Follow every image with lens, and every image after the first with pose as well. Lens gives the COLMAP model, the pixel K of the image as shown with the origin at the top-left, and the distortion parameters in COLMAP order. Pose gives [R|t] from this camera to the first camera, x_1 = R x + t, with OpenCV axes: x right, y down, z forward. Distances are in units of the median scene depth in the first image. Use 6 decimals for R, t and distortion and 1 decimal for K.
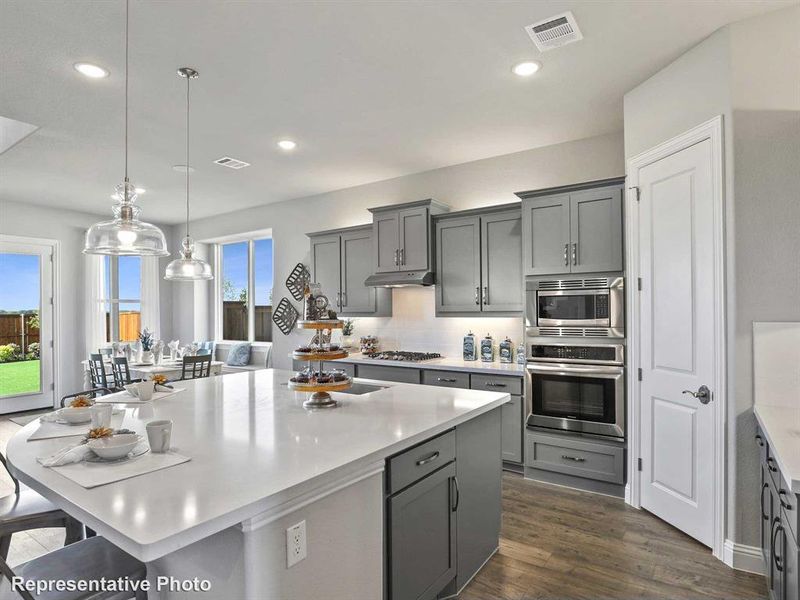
lens RADIAL K [[448.7, 0, 400.1], [0, 448.7, 306.3], [0, 0, 1]] dist [-0.035700, -0.001141]
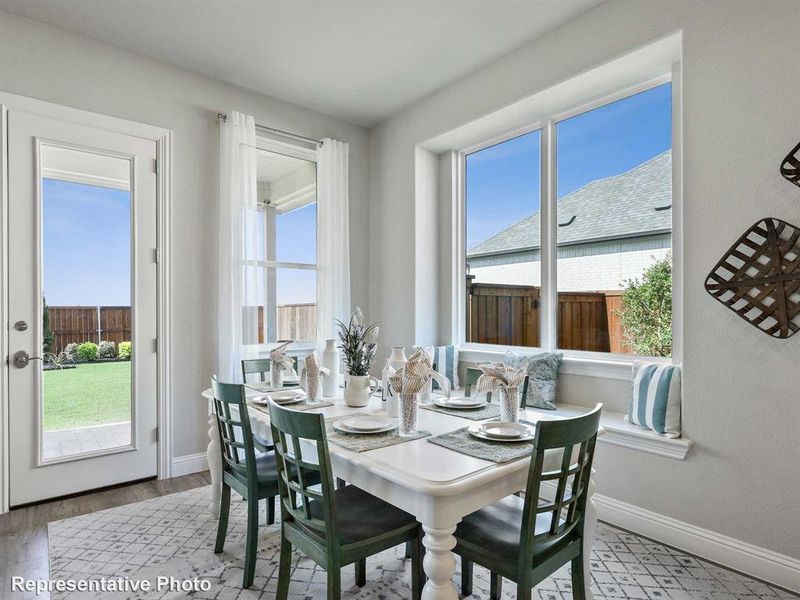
lens RADIAL K [[448.7, 0, 402.6], [0, 448.7, 304.5], [0, 0, 1]] dist [-0.035700, -0.001141]
pose [[0.961837, 0.002264, -0.273612, -0.402629], [-0.002727, 0.999995, -0.001311, 0.040845], [0.273608, 0.002007, 0.961839, 0.608554]]
